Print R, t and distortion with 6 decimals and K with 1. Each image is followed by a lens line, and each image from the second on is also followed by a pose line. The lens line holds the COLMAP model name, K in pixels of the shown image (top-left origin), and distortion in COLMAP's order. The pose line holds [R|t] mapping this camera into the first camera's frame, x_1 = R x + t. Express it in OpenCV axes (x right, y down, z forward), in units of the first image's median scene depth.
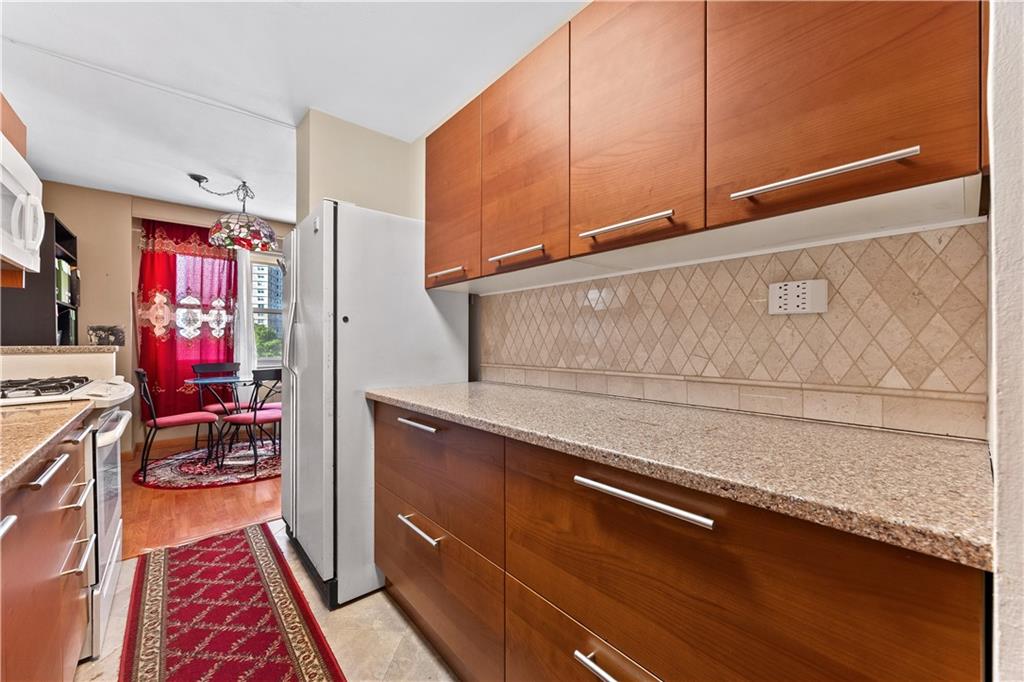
lens RADIAL K [[399.7, 0, 502.8], [0, 399.7, 340.2], [0, 0, 1]] dist [0.000835, 0.000114]
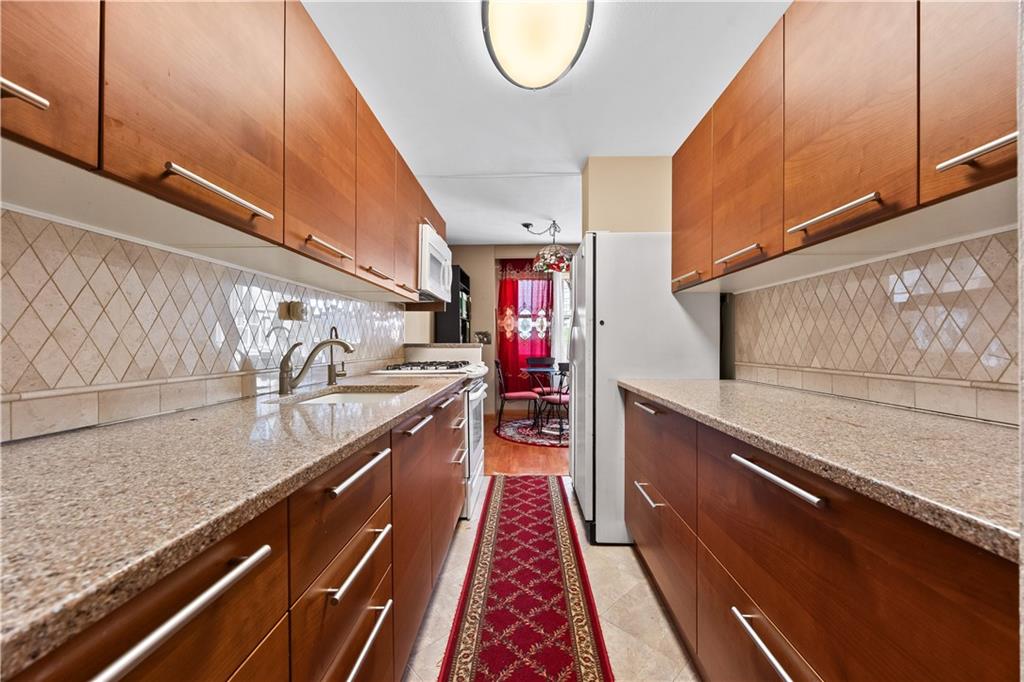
lens RADIAL K [[399.7, 0, 495.9], [0, 399.7, 341.0], [0, 0, 1]] dist [0.000835, 0.000114]
pose [[0.716149, -0.002291, -0.697944, 0.259229], [0.001194, 0.999997, -0.002057, 0.008671], [0.697946, 0.000640, 0.716150, -0.155112]]
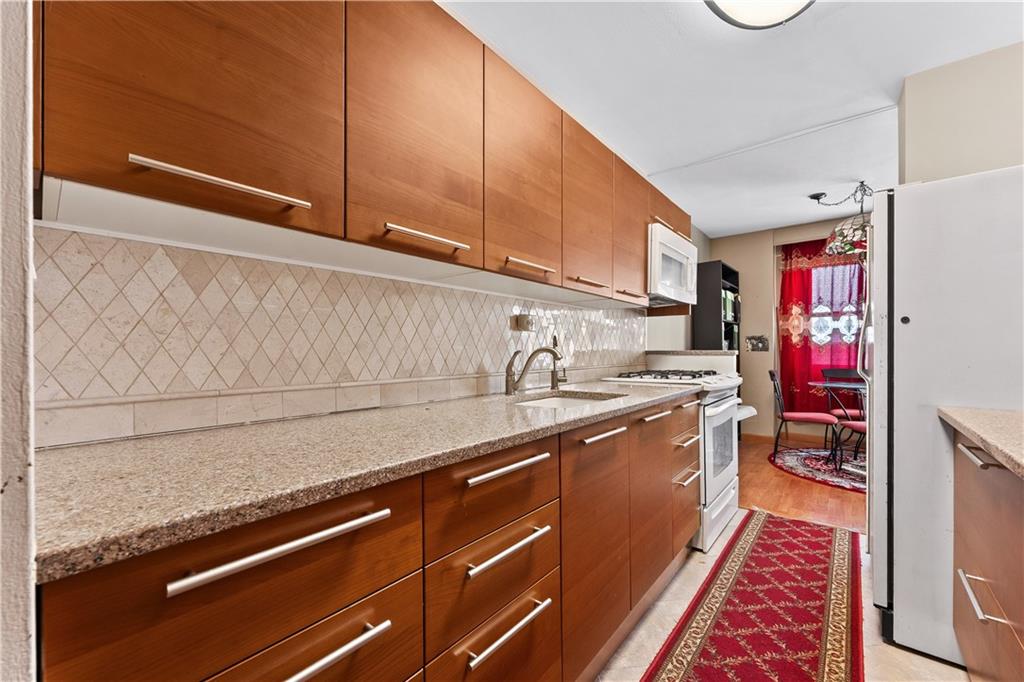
lens RADIAL K [[399.7, 0, 507.2], [0, 399.7, 348.7], [0, 0, 1]] dist [0.000835, 0.000114]
pose [[0.145832, -0.001668, -0.989308, 0.339491], [0.005416, 0.999985, -0.000888, 0.005620], [0.989295, -0.005229, 0.145839, 0.022405]]
